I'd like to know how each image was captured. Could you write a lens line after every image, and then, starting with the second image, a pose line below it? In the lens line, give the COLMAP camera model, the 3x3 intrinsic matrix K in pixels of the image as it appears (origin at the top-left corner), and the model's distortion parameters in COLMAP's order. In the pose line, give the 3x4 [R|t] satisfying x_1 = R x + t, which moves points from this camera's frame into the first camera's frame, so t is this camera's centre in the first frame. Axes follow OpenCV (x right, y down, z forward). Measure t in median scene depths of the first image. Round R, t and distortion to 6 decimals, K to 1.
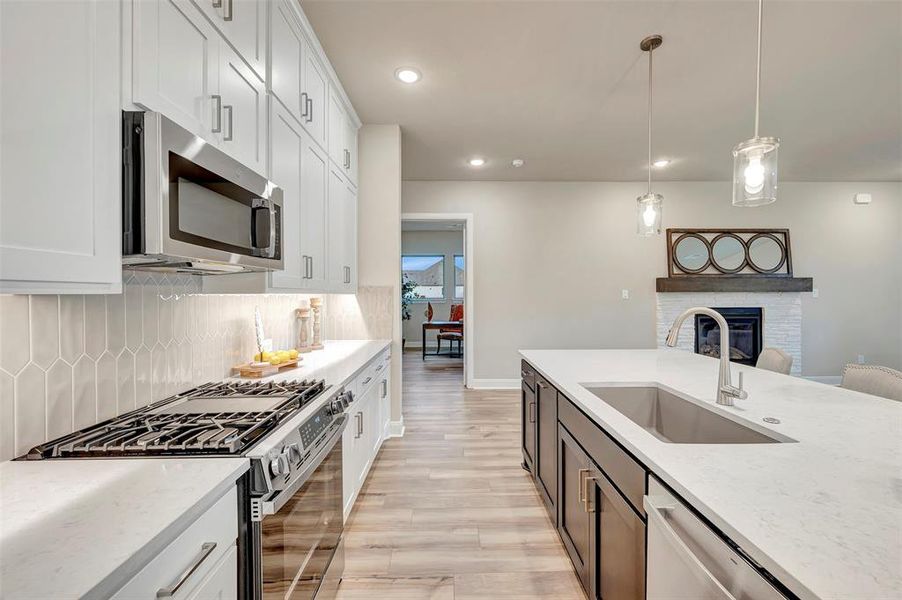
lens RADIAL K [[363.0, 0, 456.2], [0, 363.0, 295.7], [0, 0, 1]] dist [-0.002004, 0.000077]
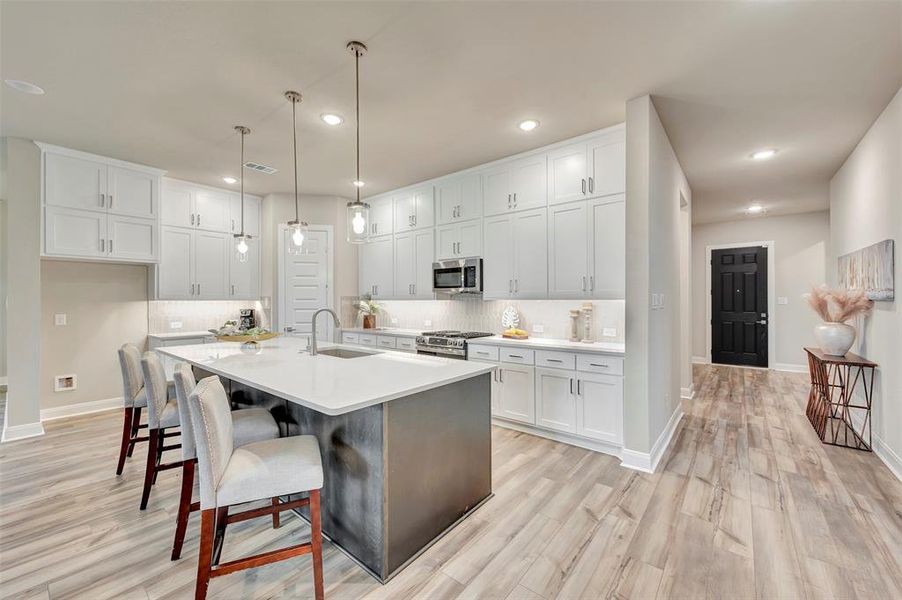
lens RADIAL K [[360.4, 0, 449.8], [0, 360.4, 298.7], [0, 0, 1]] dist [0.000630, -0.000028]
pose [[-0.658067, -0.001095, -0.752958, 1.196630], [0.000017, 0.999999, -0.001468, -0.008903], [0.752959, -0.000979, -0.658066, 1.974349]]
